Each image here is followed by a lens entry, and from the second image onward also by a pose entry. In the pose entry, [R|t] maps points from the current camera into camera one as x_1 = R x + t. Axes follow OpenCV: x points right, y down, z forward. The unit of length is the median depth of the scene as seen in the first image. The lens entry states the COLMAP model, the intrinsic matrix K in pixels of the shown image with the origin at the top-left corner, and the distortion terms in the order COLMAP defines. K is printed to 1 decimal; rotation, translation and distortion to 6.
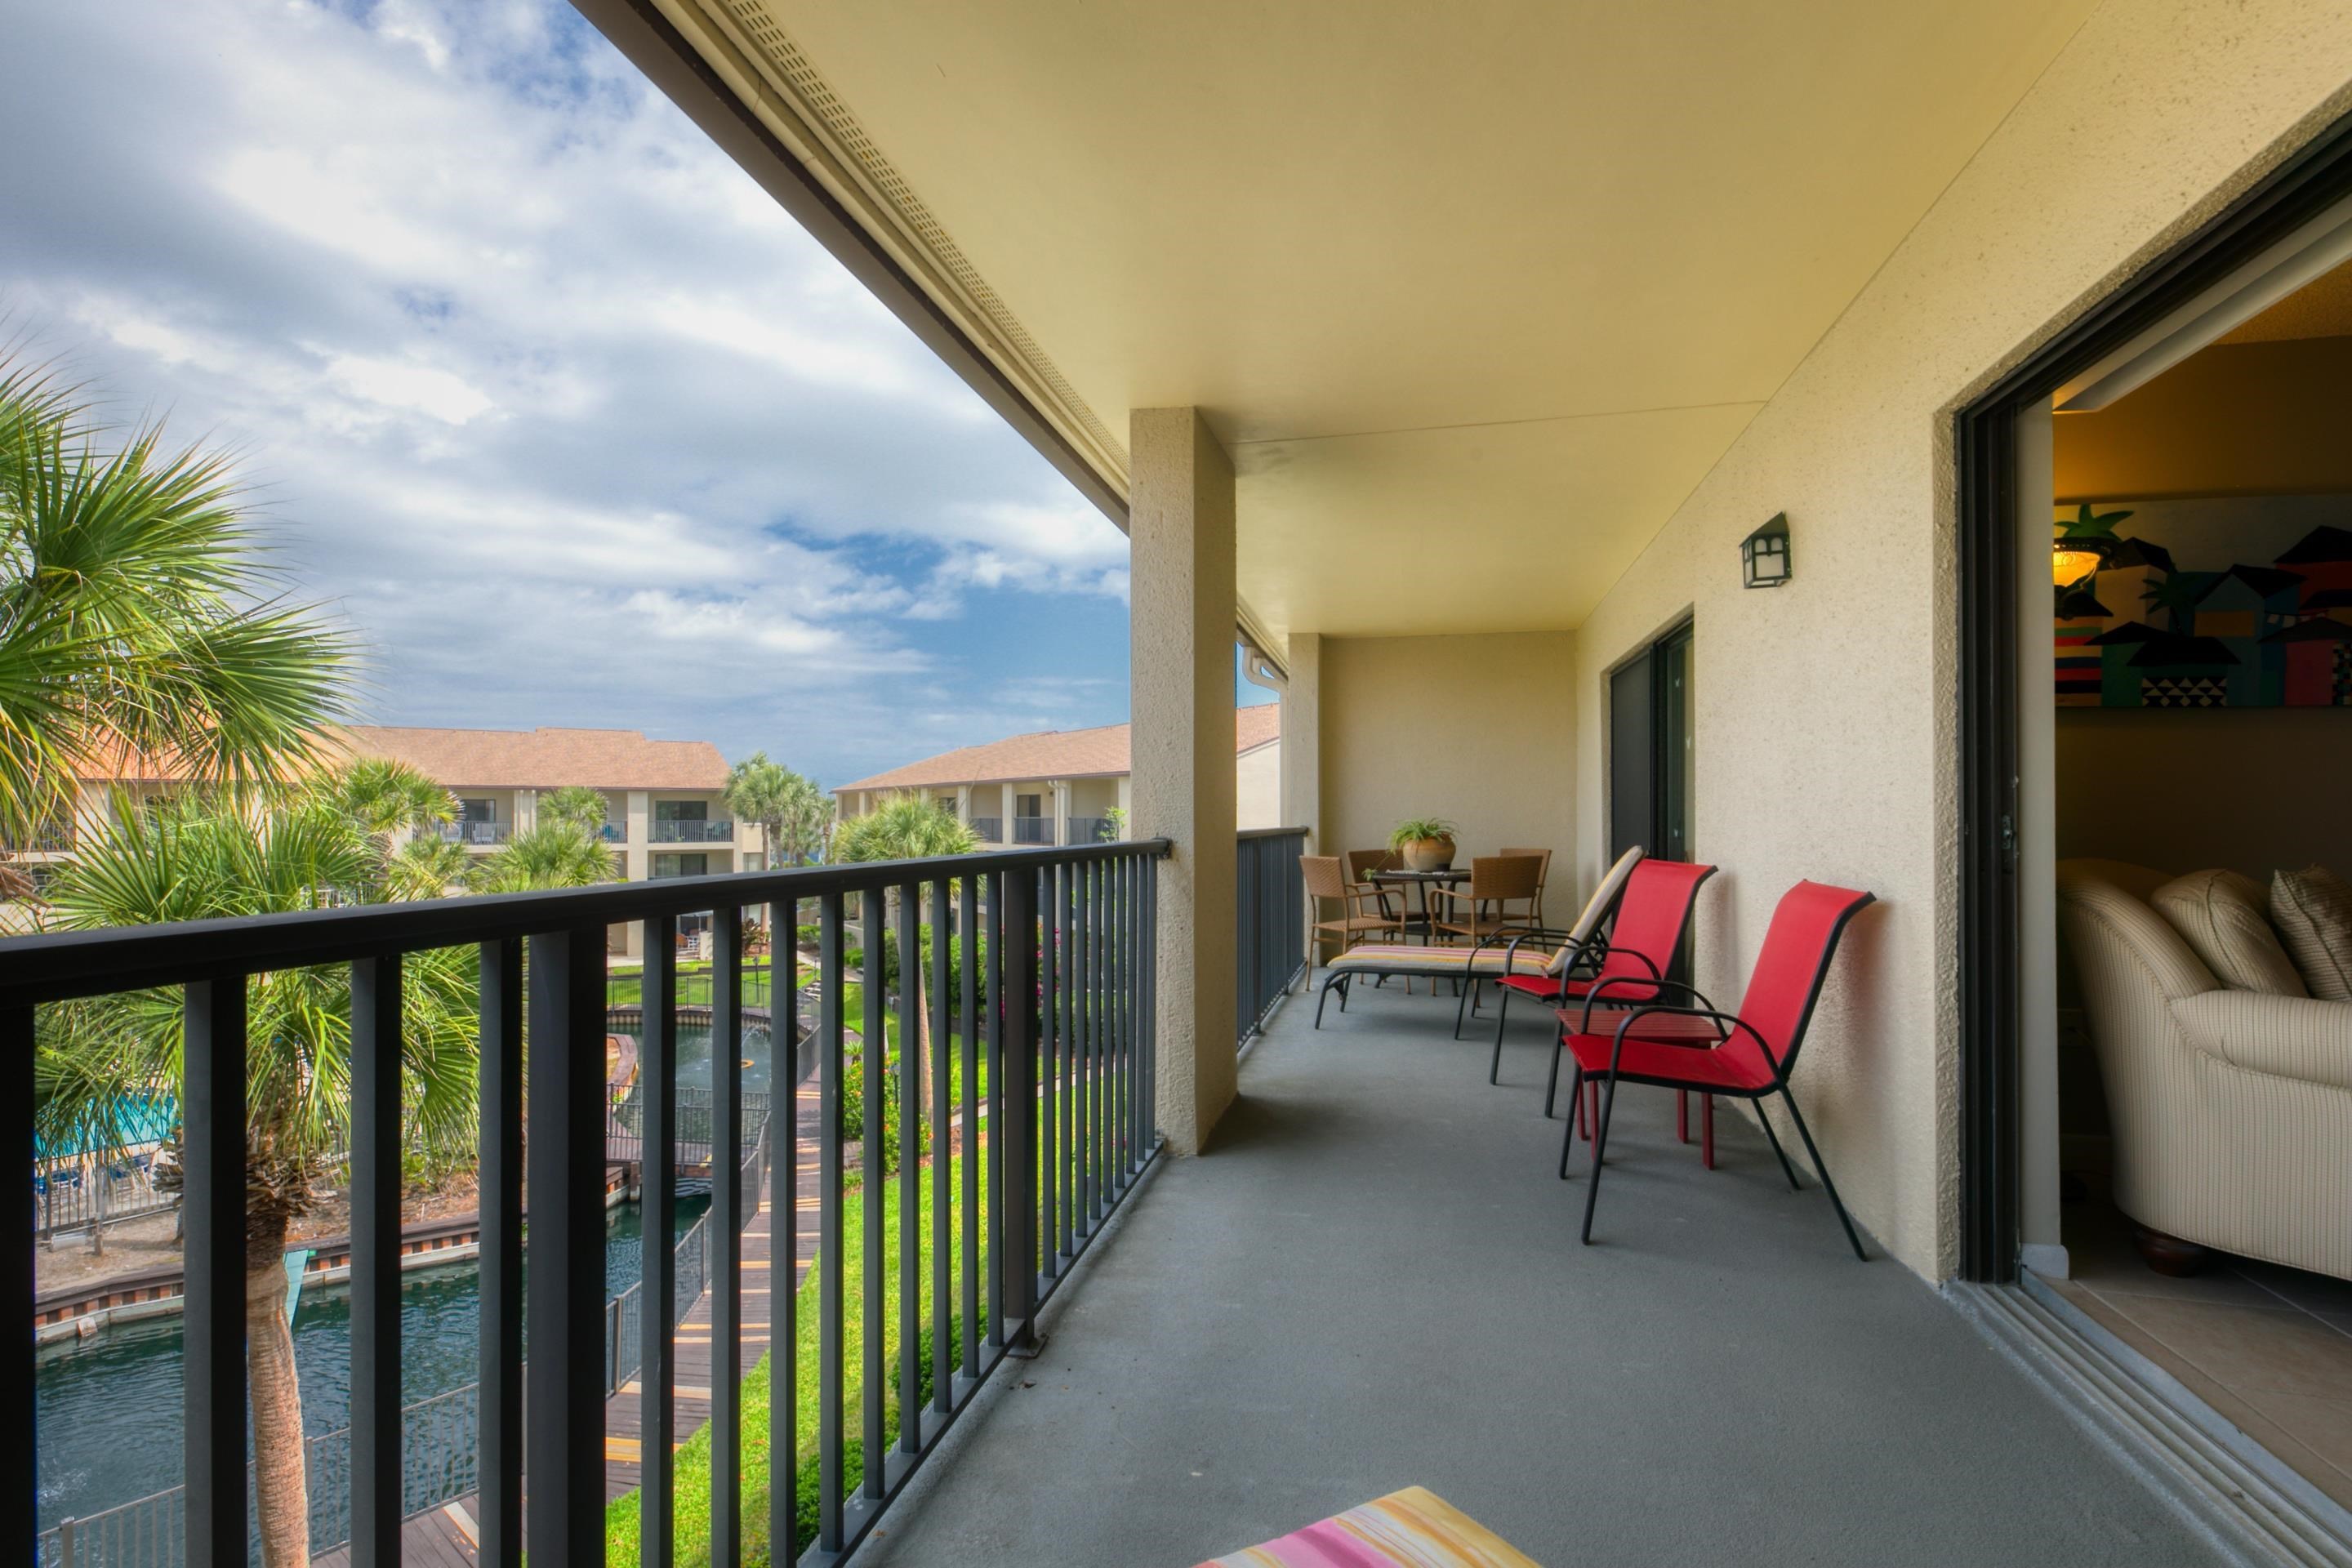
lens RADIAL K [[1076.0, 0, 1171.6], [0, 1076.0, 786.8], [0, 0, 1]] dist [-0.002288, -0.000662]
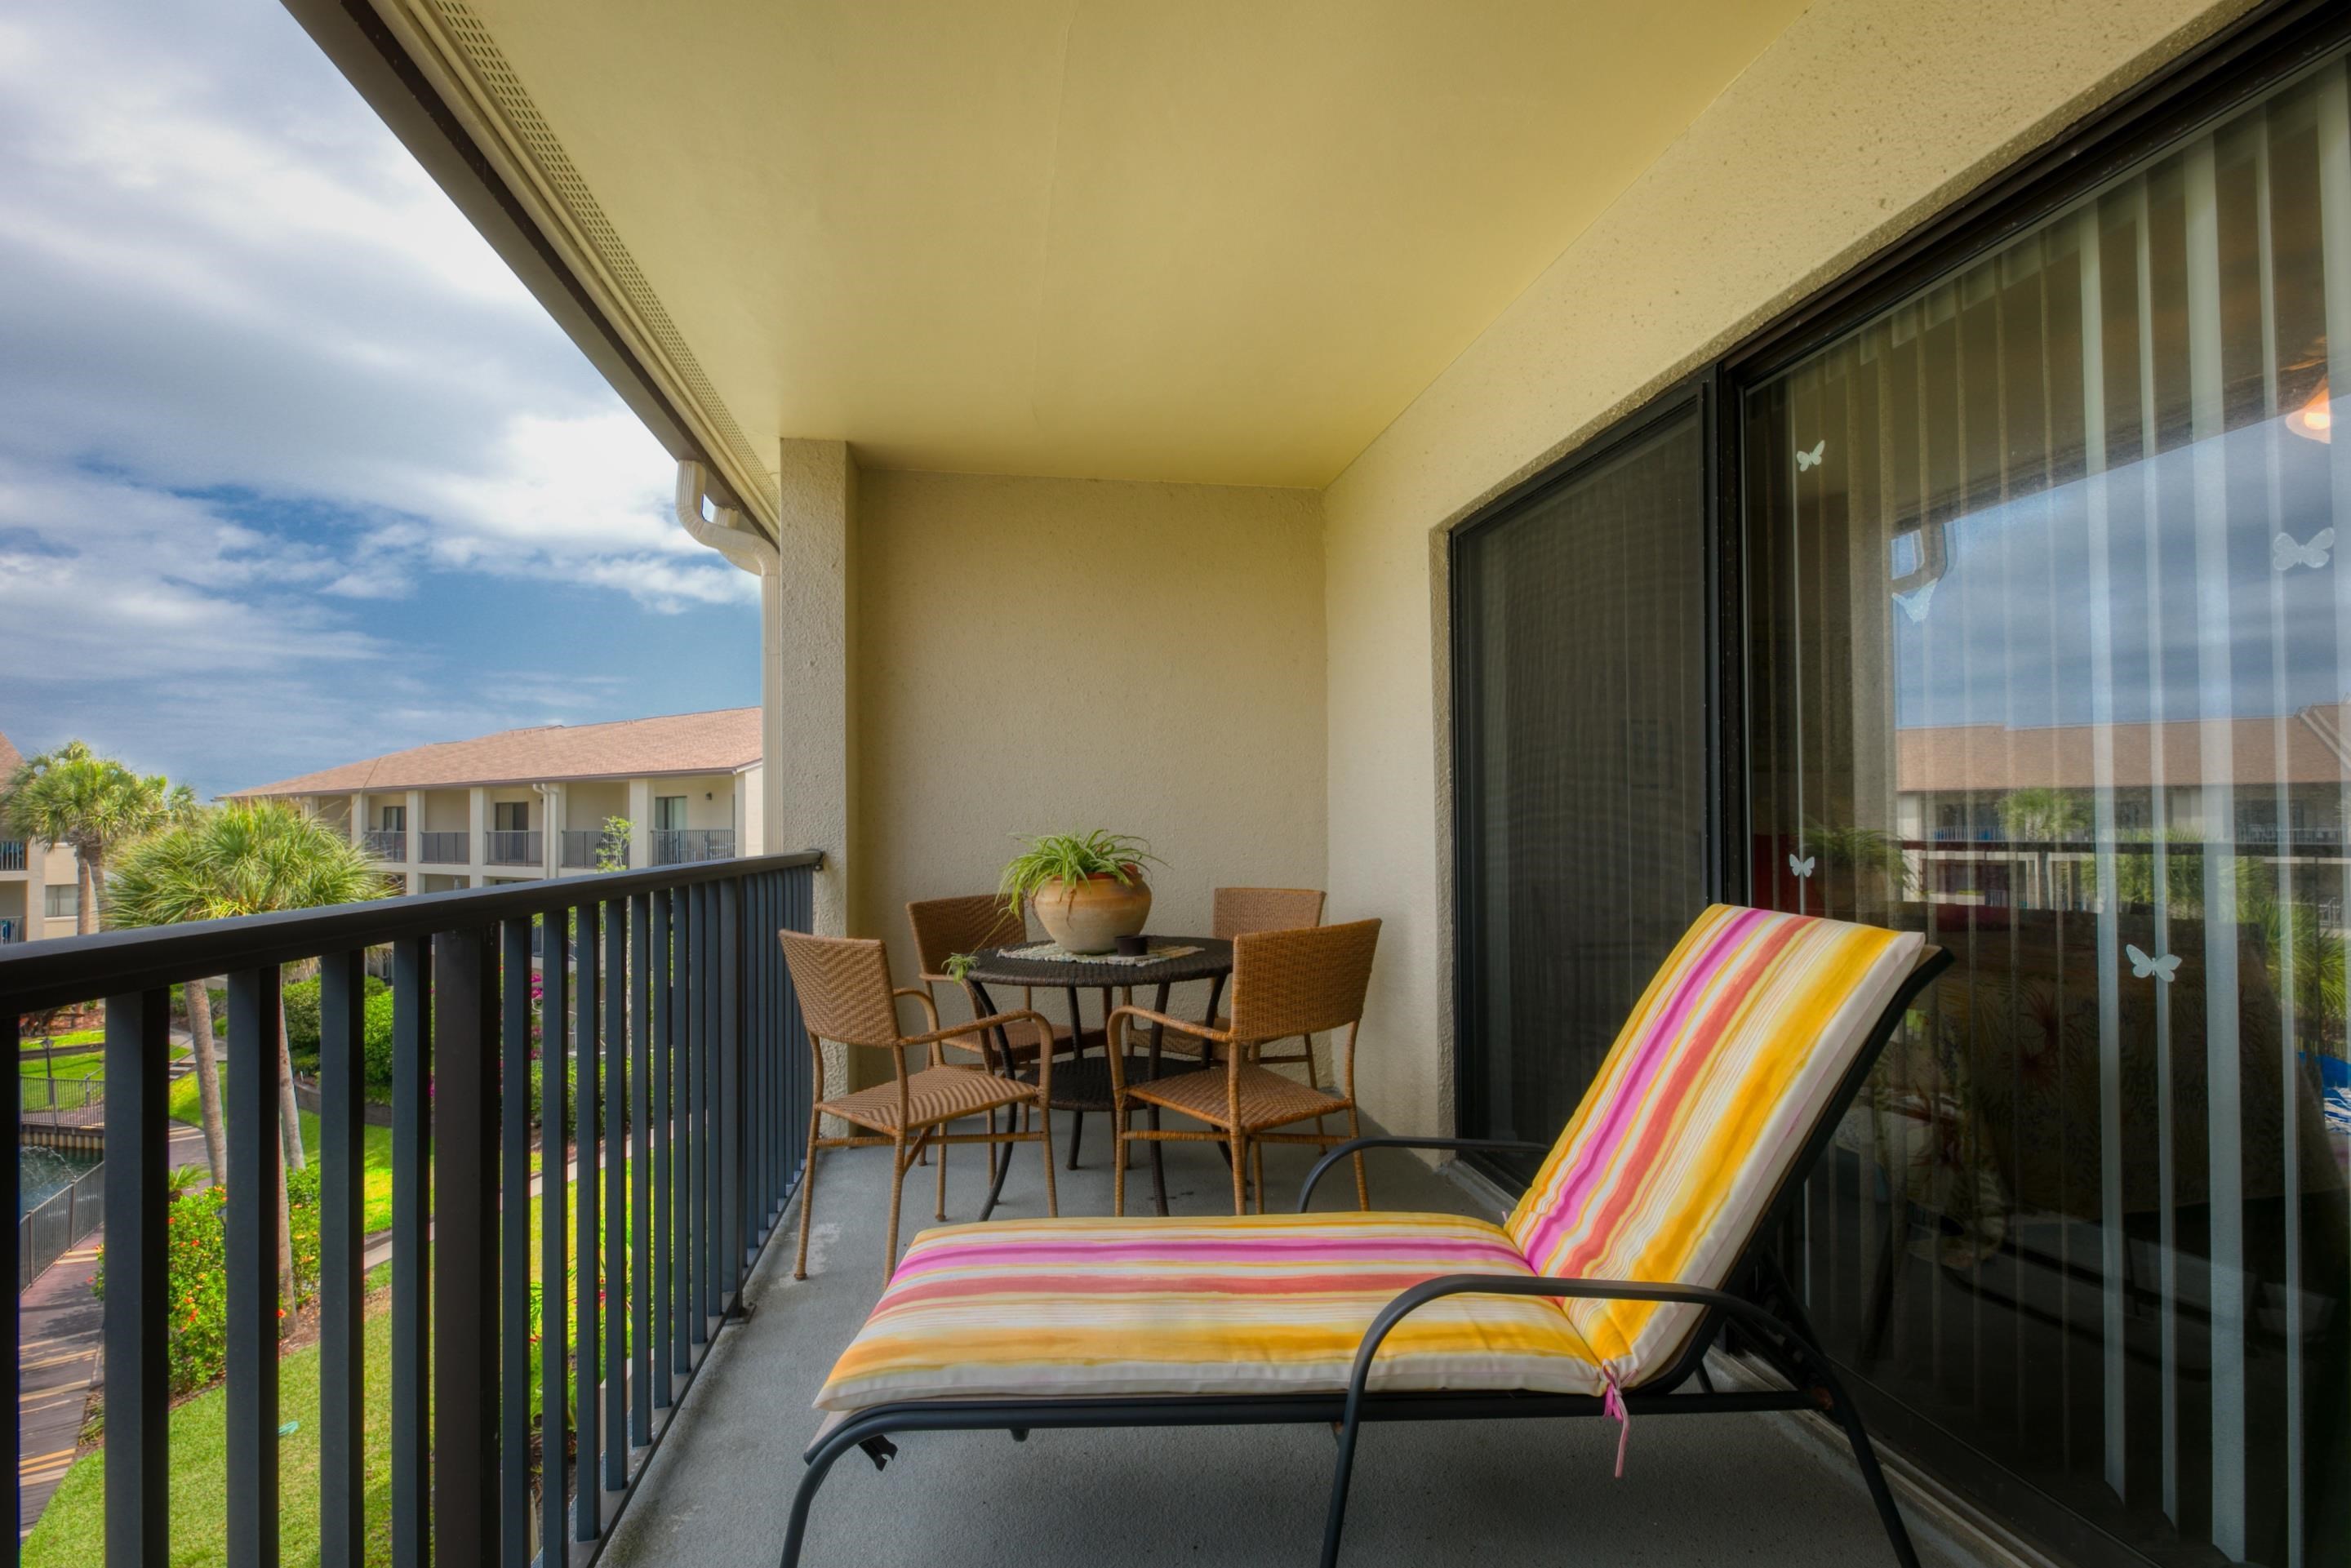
lens RADIAL K [[1075.5, 0, 1171.1], [0, 1075.5, 786.8], [0, 0, 1]] dist [-0.002288, -0.000662]
pose [[0.925146, 0.004550, 0.379585, 0.028140], [-0.001319, 0.999961, -0.008770, 0.004188], [-0.379610, 0.007613, 0.925115, 0.160341]]
